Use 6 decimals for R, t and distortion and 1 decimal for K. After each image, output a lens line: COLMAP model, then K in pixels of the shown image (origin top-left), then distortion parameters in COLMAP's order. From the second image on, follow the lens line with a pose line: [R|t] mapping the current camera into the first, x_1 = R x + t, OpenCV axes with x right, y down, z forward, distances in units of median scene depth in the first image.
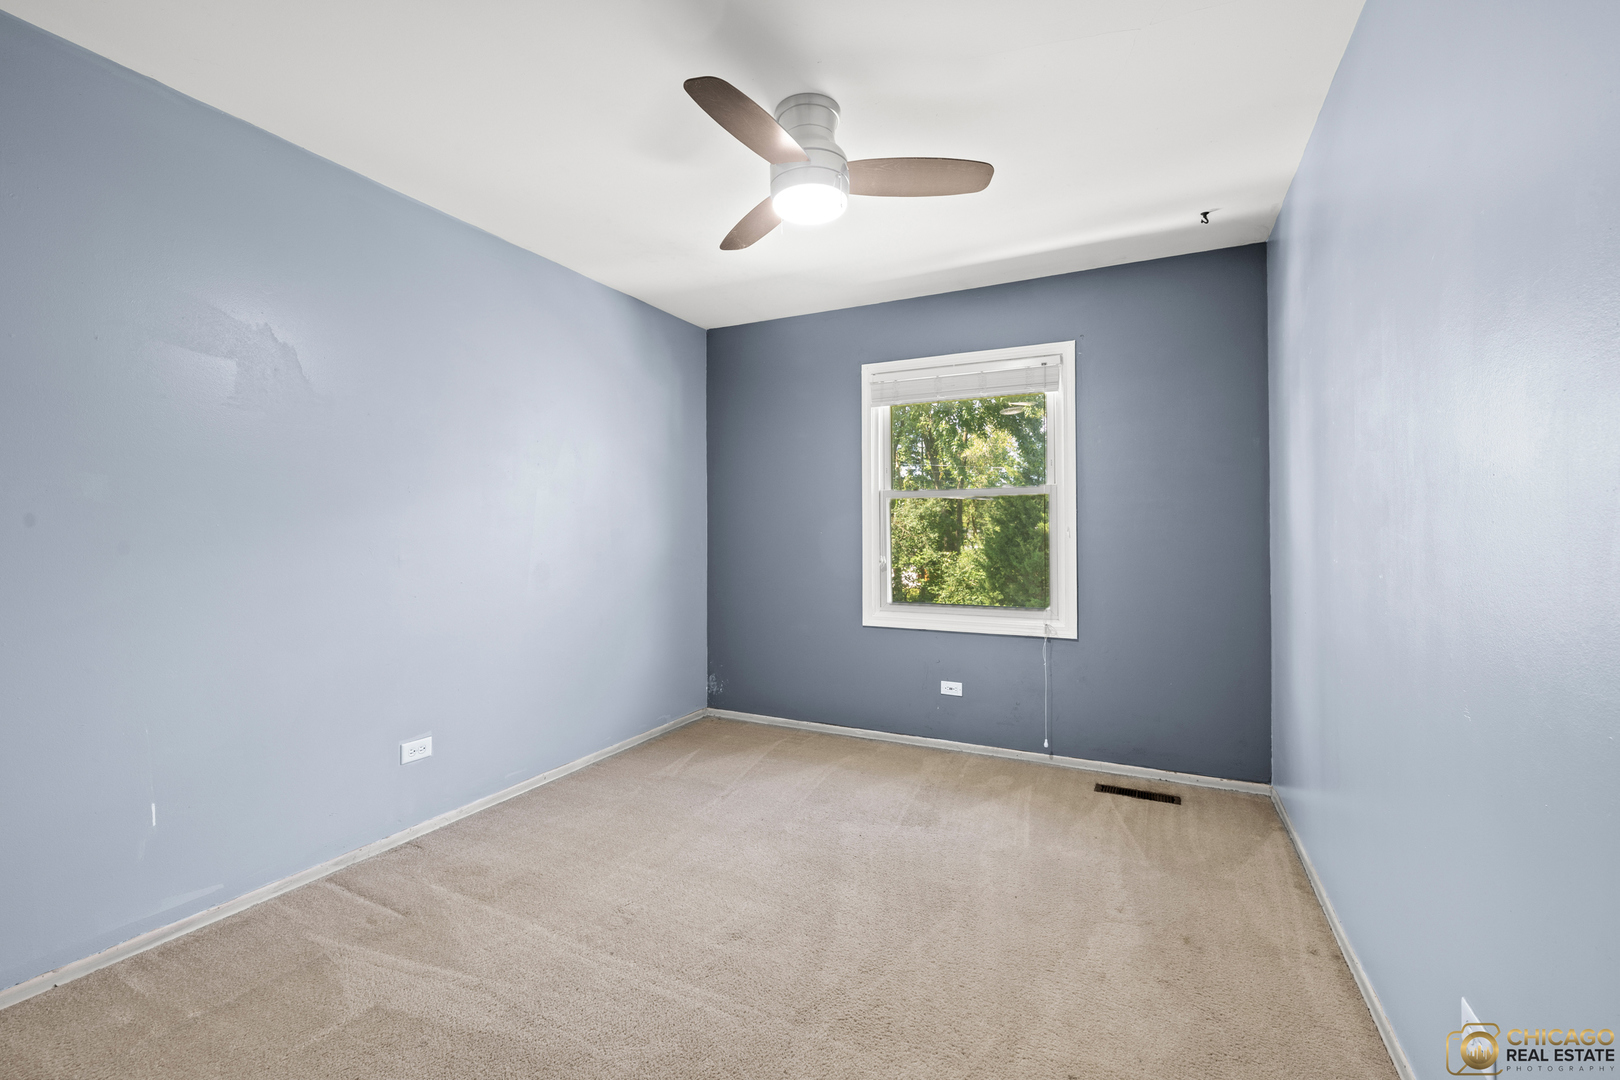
lens RADIAL K [[678.9, 0, 806.6], [0, 678.9, 532.3], [0, 0, 1]] dist [0.000867, 0.000031]
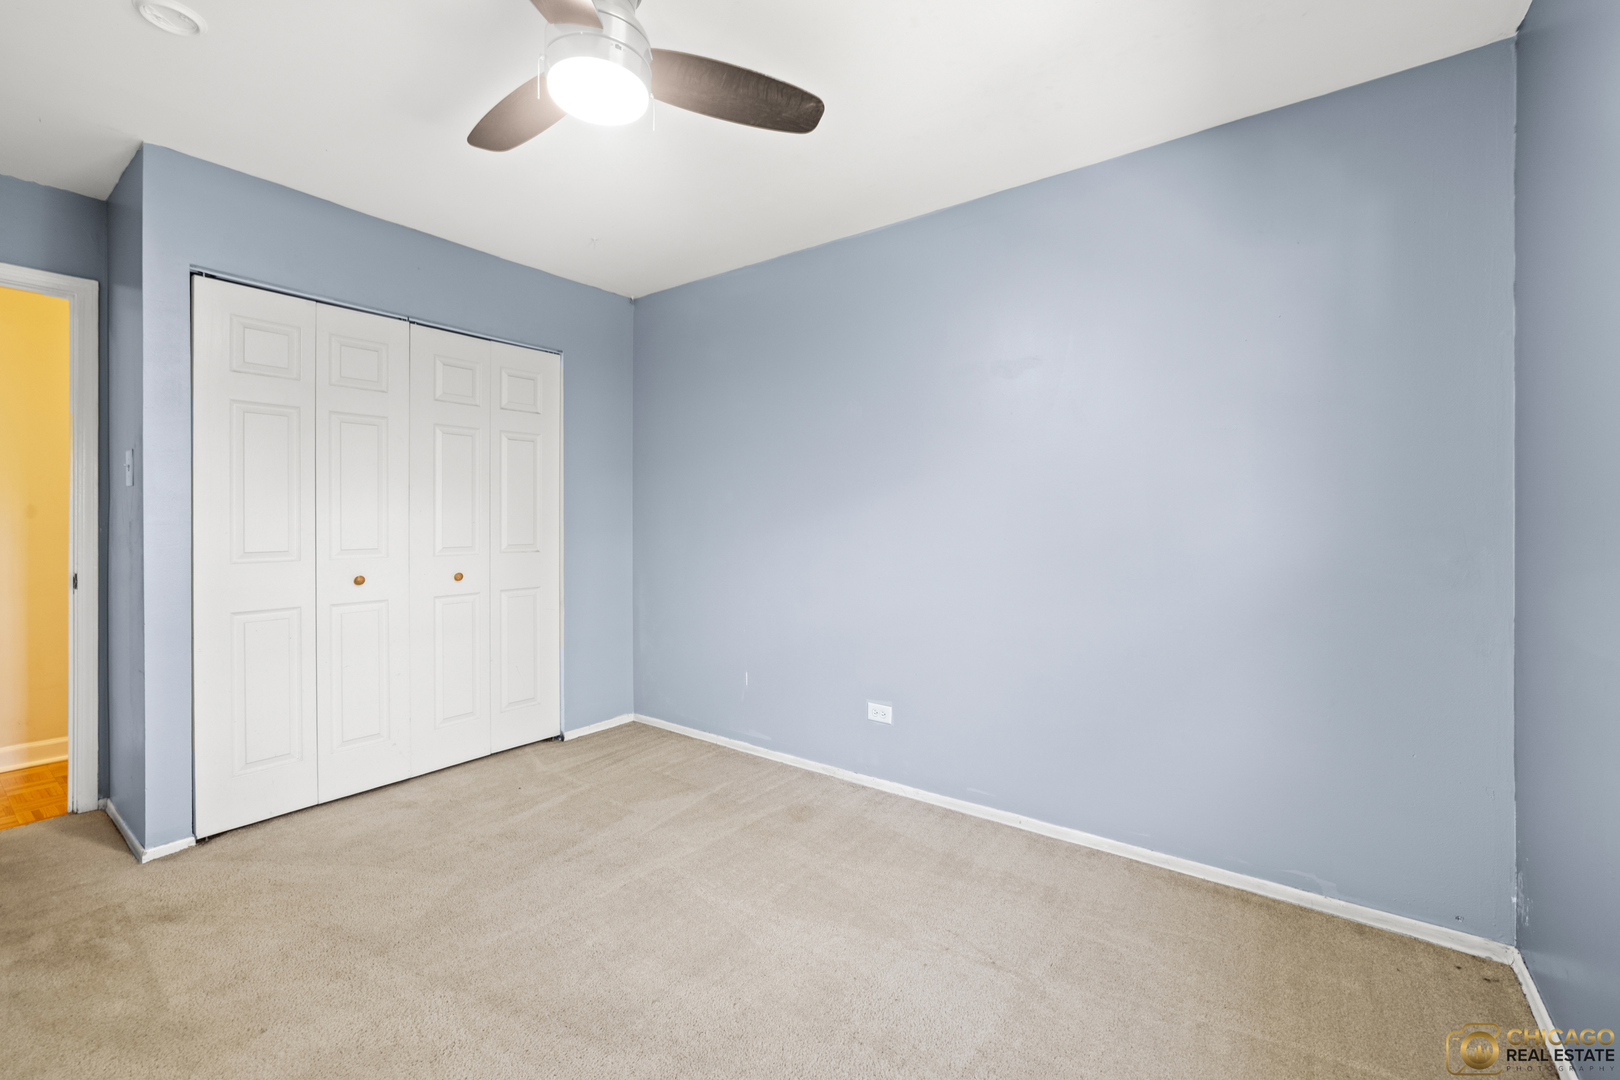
lens RADIAL K [[678.9, 0, 806.9], [0, 678.9, 528.7], [0, 0, 1]] dist [0.000867, 0.000031]
pose [[-0.171304, 0.013445, -0.985126, 0.593182], [-0.008031, 0.999855, 0.015042, -0.004702], [0.985185, 0.010488, -0.171171, 1.127536]]
